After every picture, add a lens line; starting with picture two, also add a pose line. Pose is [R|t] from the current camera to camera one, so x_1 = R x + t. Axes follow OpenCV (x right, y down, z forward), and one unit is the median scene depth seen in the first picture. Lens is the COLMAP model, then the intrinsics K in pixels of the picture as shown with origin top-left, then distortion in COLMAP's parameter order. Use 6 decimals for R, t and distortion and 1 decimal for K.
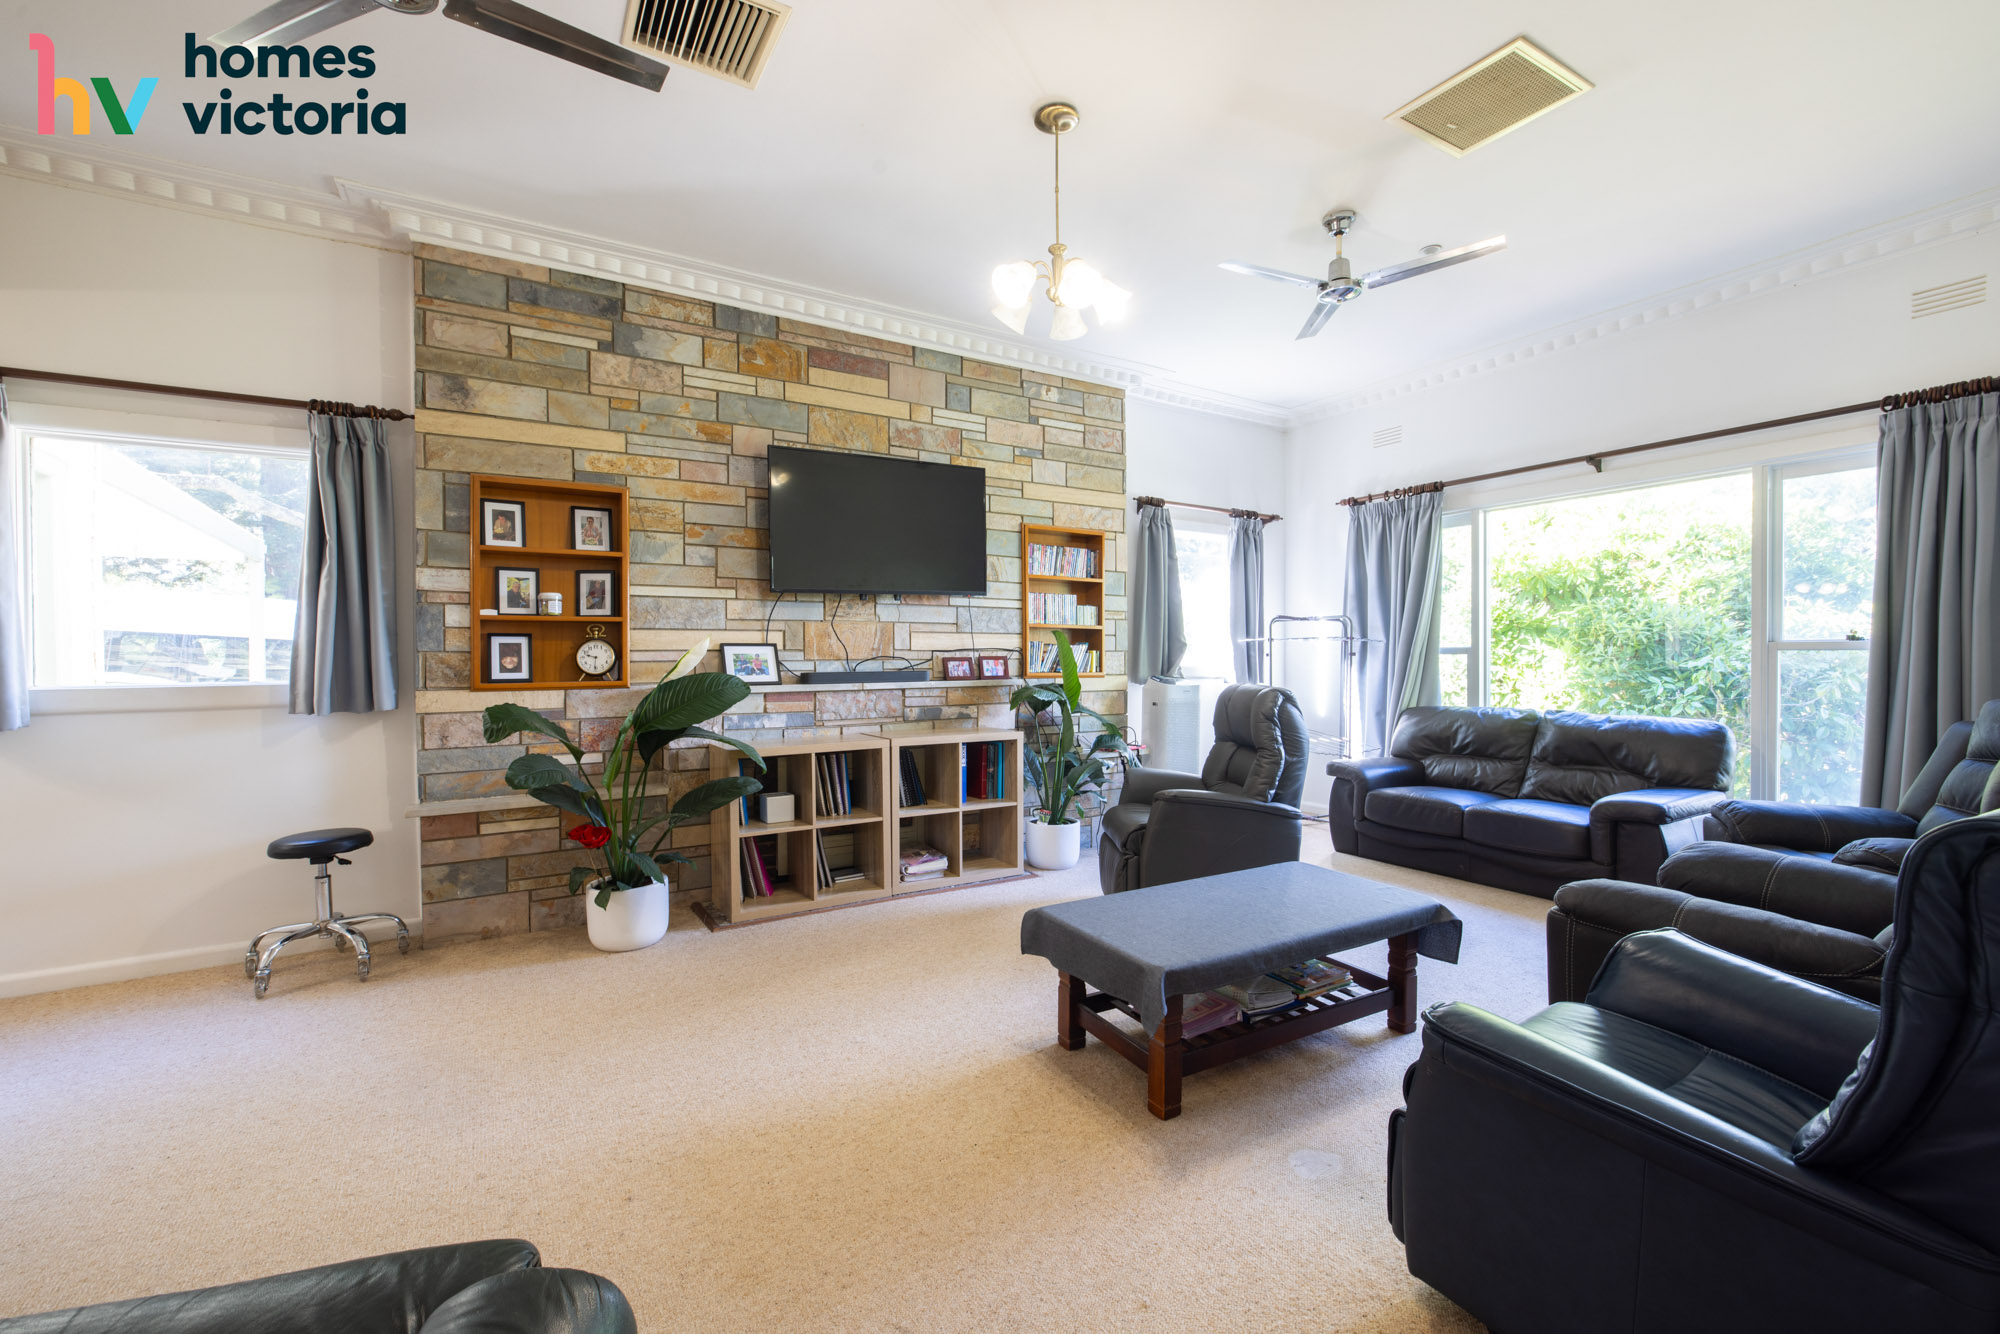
lens RADIAL K [[837.2, 0, 990.5], [0, 837.2, 663.3], [0, 0, 1]] dist [-0.000441, 0.000422]
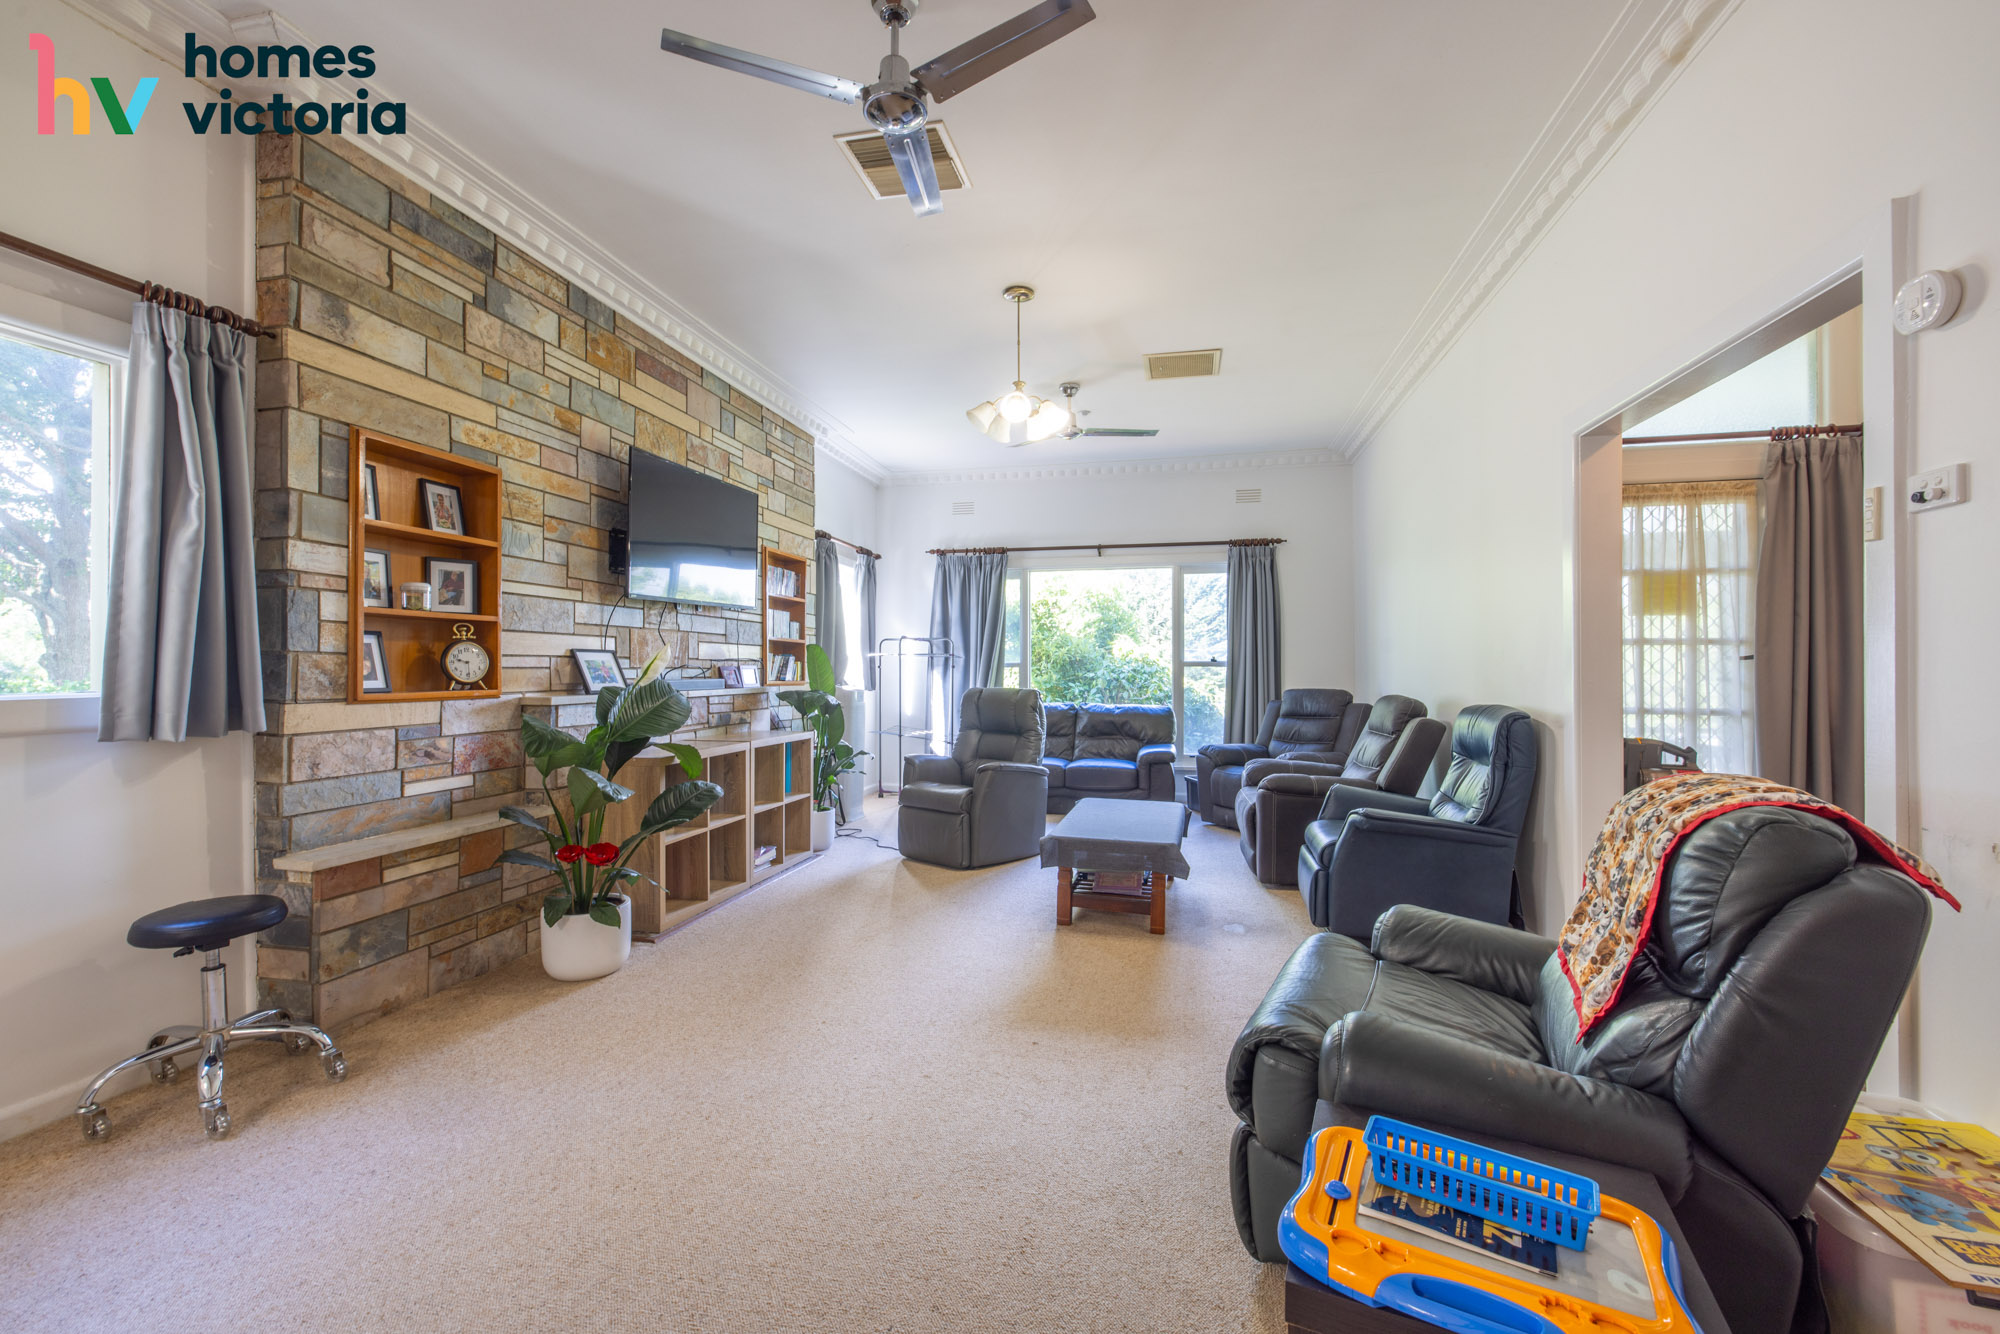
lens RADIAL K [[837.2, 0, 990.5], [0, 837.2, 663.3], [0, 0, 1]] dist [-0.000441, 0.000422]
pose [[0.695041, 0.011506, 0.718878, -0.696752], [0.000296, 0.999867, -0.016290, 0.007724], [-0.718970, 0.011535, 0.694945, 0.026893]]
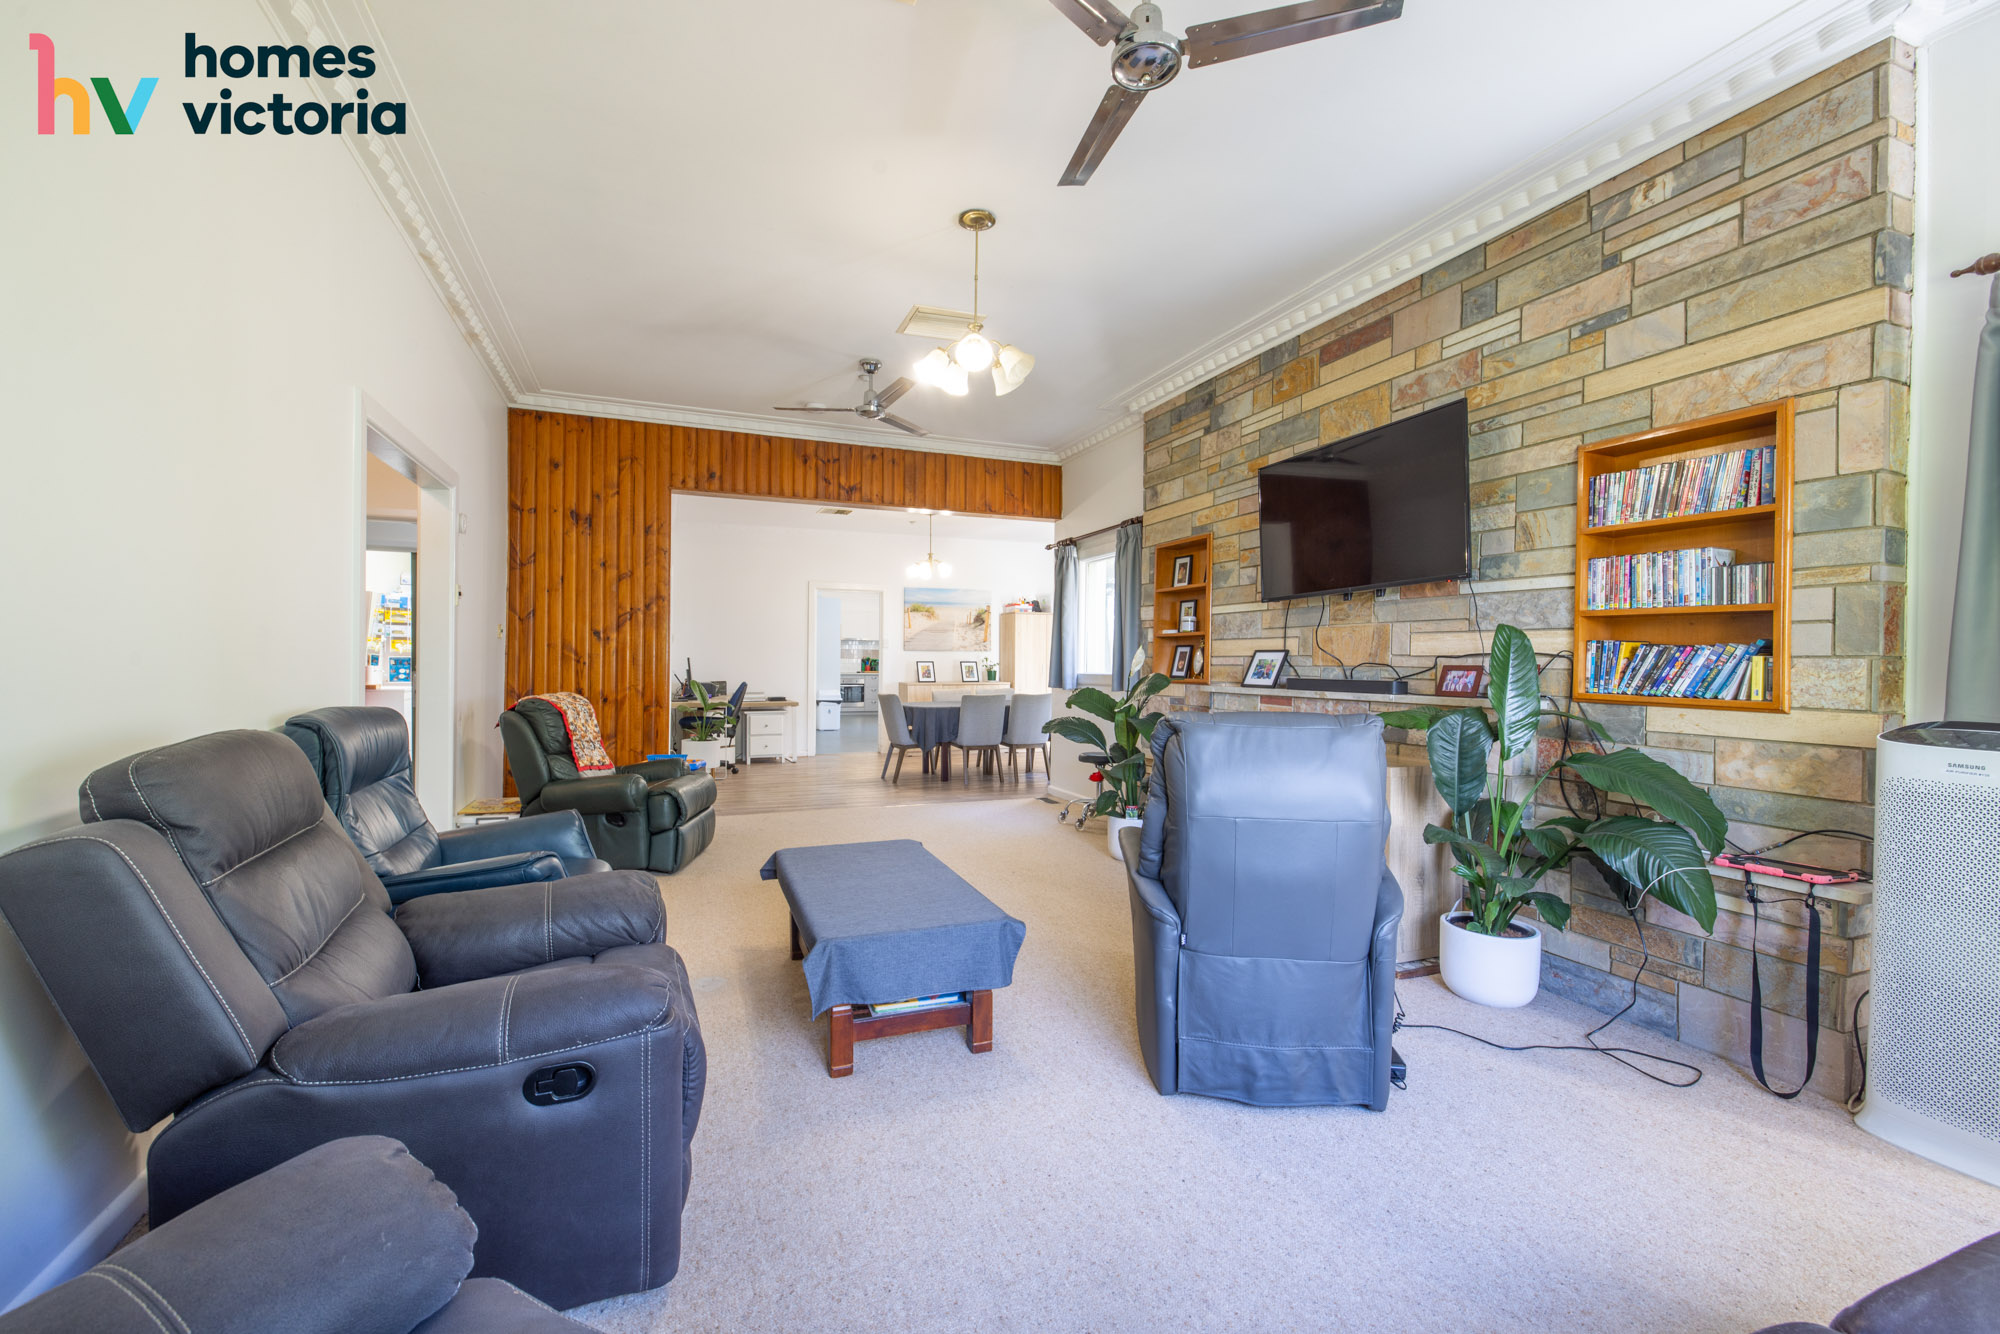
lens RADIAL K [[837.2, 0, 990.5], [0, 837.2, 663.3], [0, 0, 1]] dist [-0.000441, 0.000422]
pose [[-0.168341, 0.007188, -0.985703, 0.909441], [-0.014346, 0.999850, 0.009741, -0.012362], [0.985624, 0.015781, -0.168213, 0.873583]]
